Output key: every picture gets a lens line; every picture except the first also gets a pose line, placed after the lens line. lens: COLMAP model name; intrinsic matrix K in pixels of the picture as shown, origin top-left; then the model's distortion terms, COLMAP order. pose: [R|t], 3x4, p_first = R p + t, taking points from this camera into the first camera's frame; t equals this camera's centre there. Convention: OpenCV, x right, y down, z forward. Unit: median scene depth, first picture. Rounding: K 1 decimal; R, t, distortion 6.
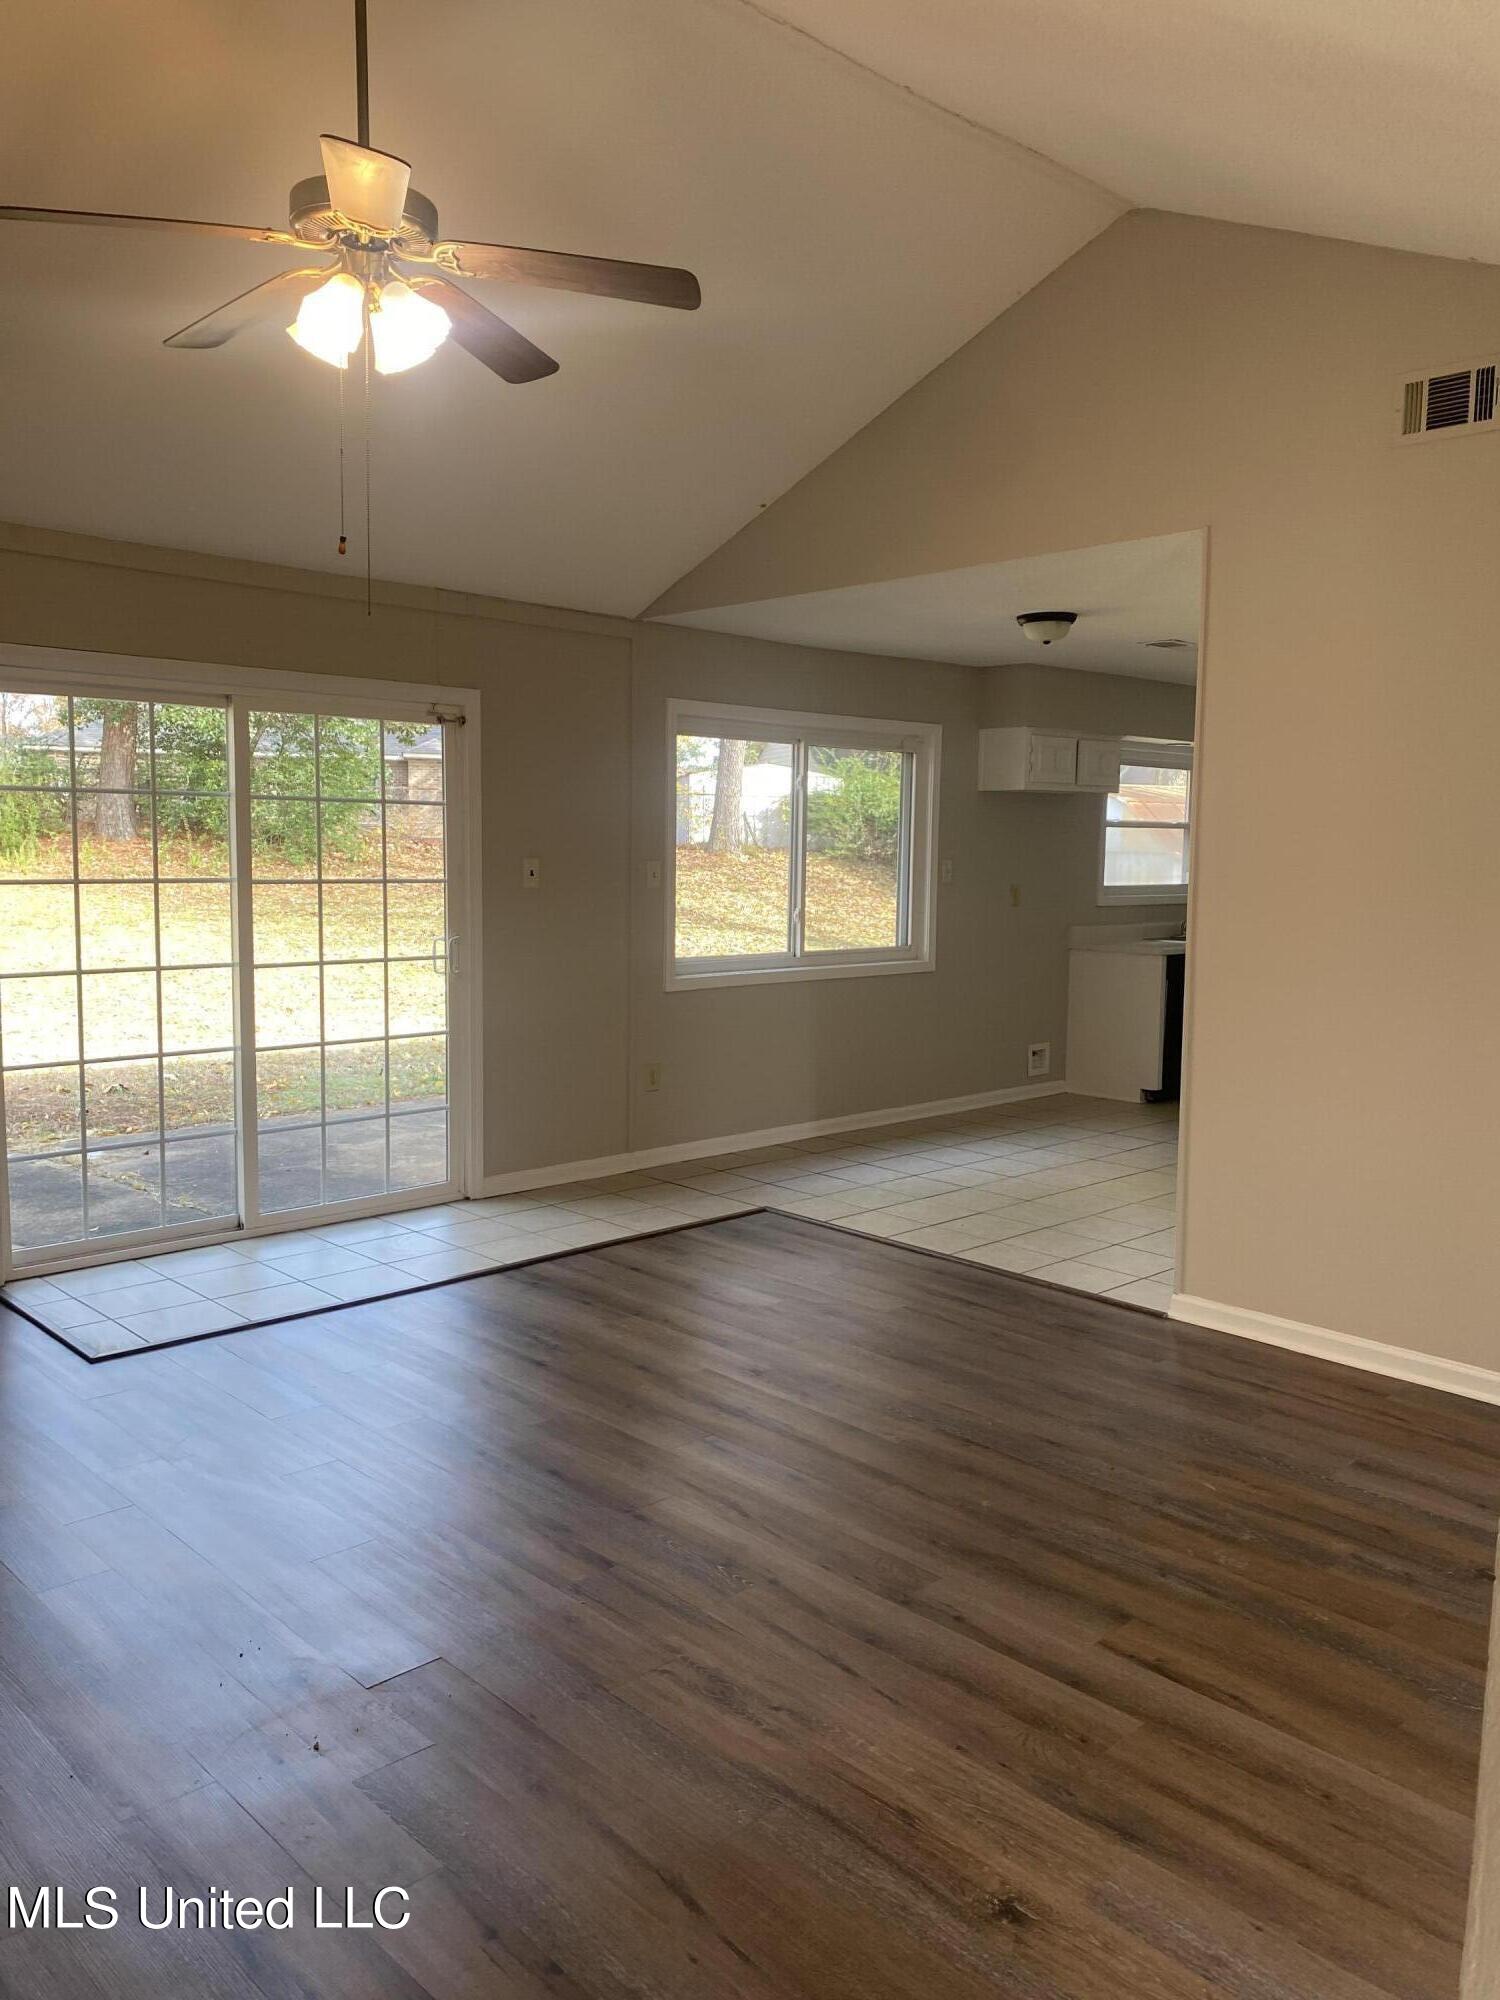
lens RADIAL K [[1509.1, 0, 746.2], [0, 1509.1, 1001.2], [0, 0, 1]] dist [0.005966, 0.001412]
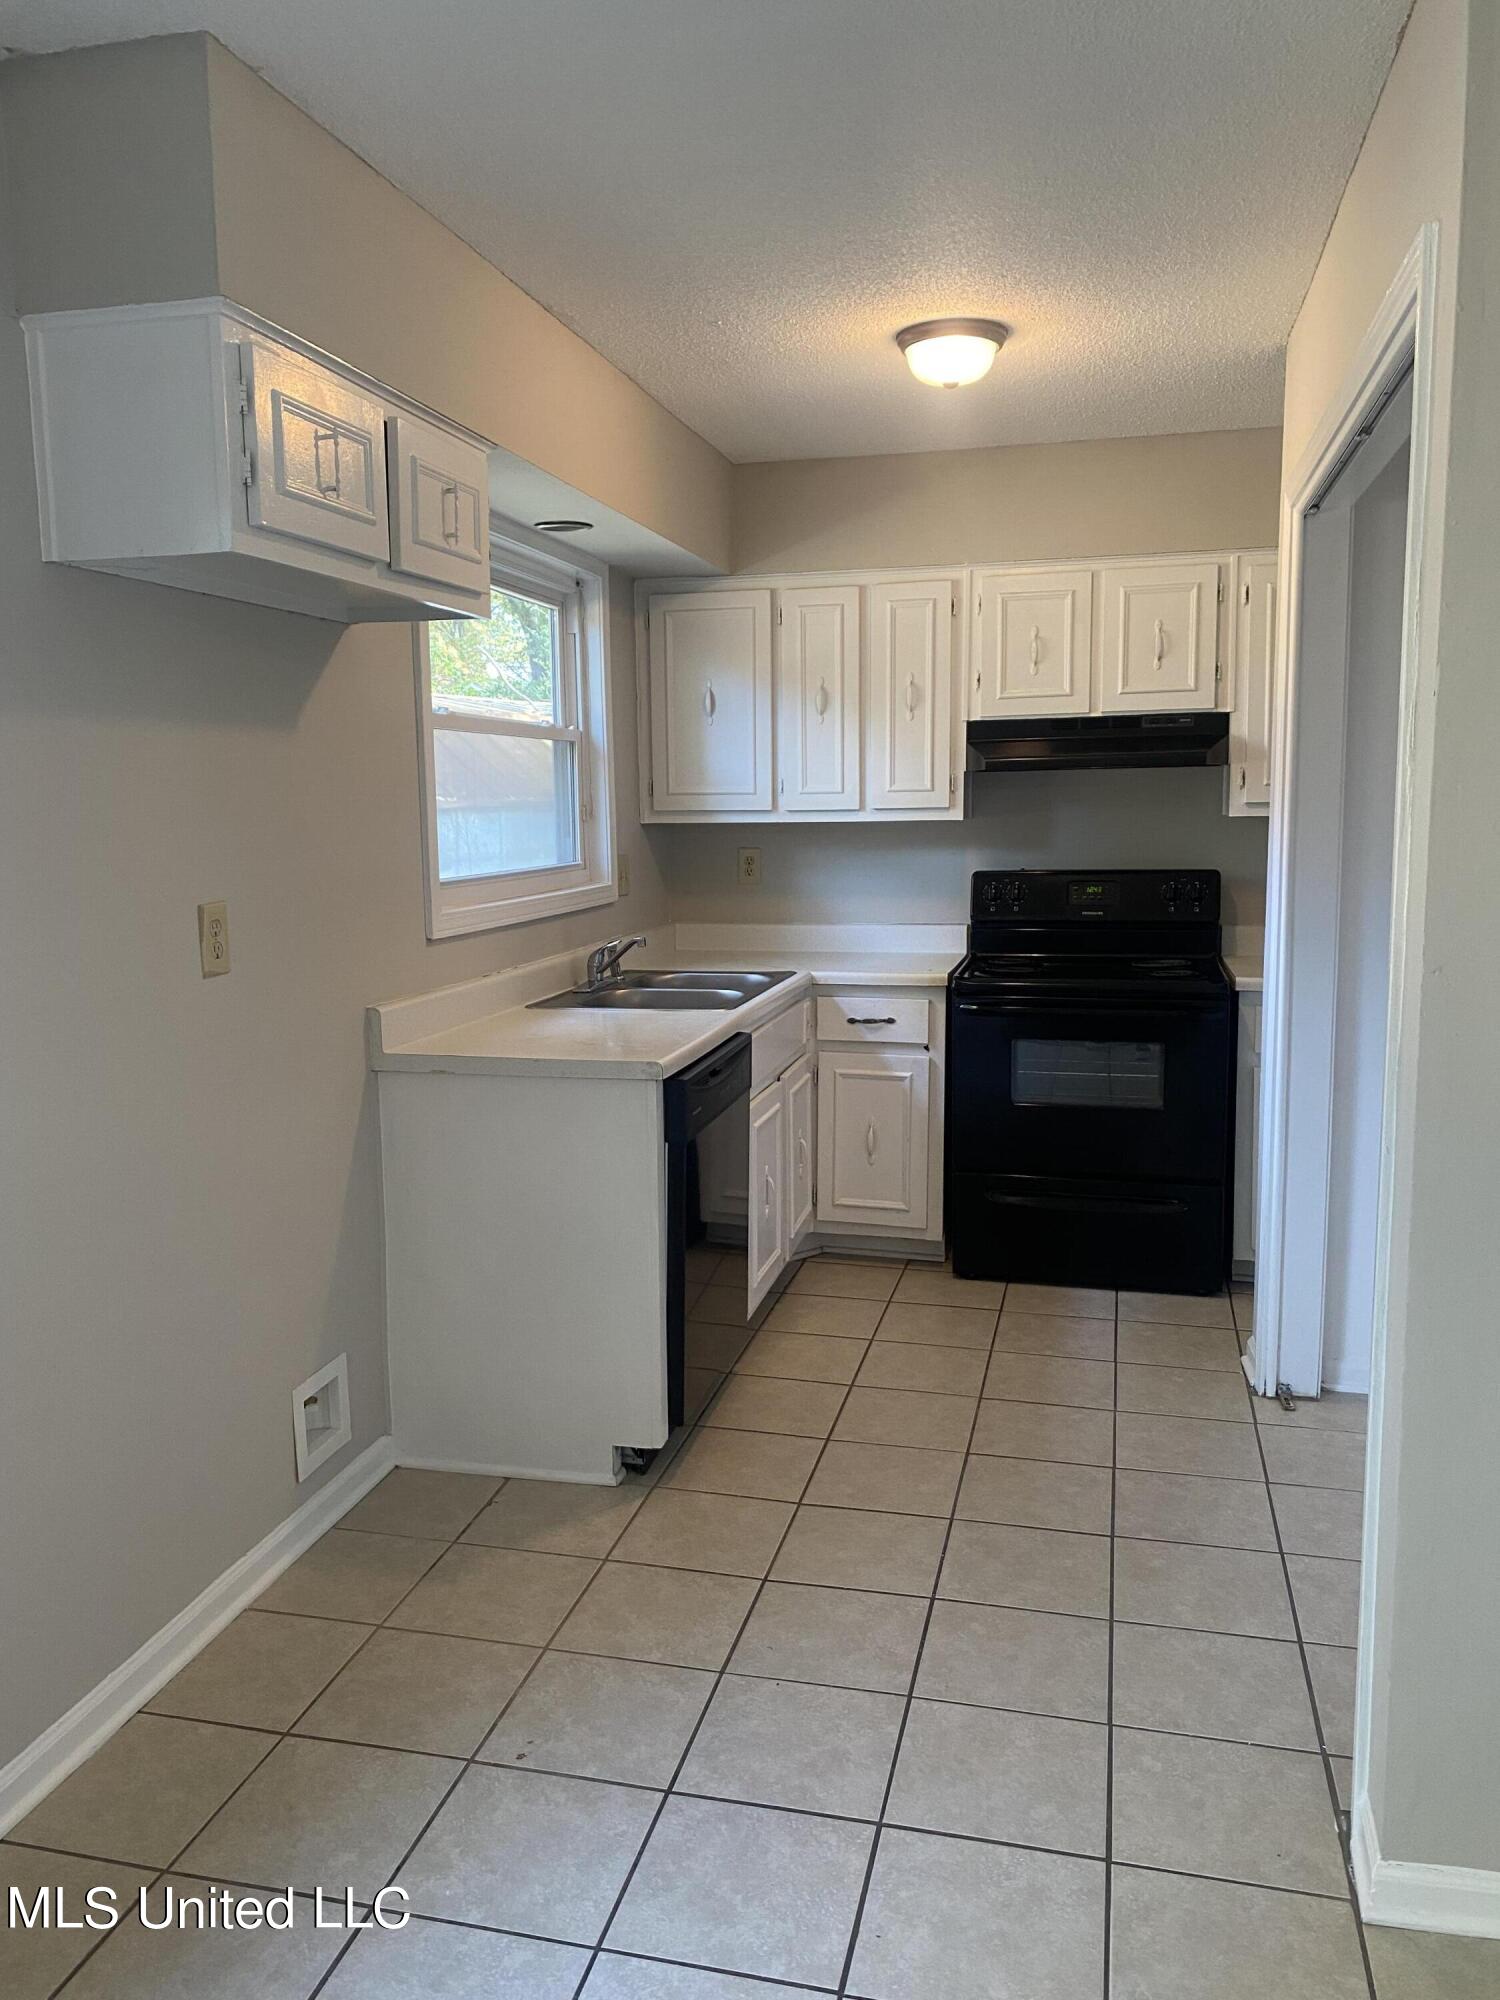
lens RADIAL K [[1509.1, 0, 750.3], [0, 1509.1, 996.2], [0, 0, 1]] dist [0.005966, 0.001412]
pose [[0.853793, -0.082512, 0.514032, 0.112369], [0.061687, 0.996439, 0.057486, -0.069680], [-0.516944, -0.017372, 0.855843, 0.678485]]
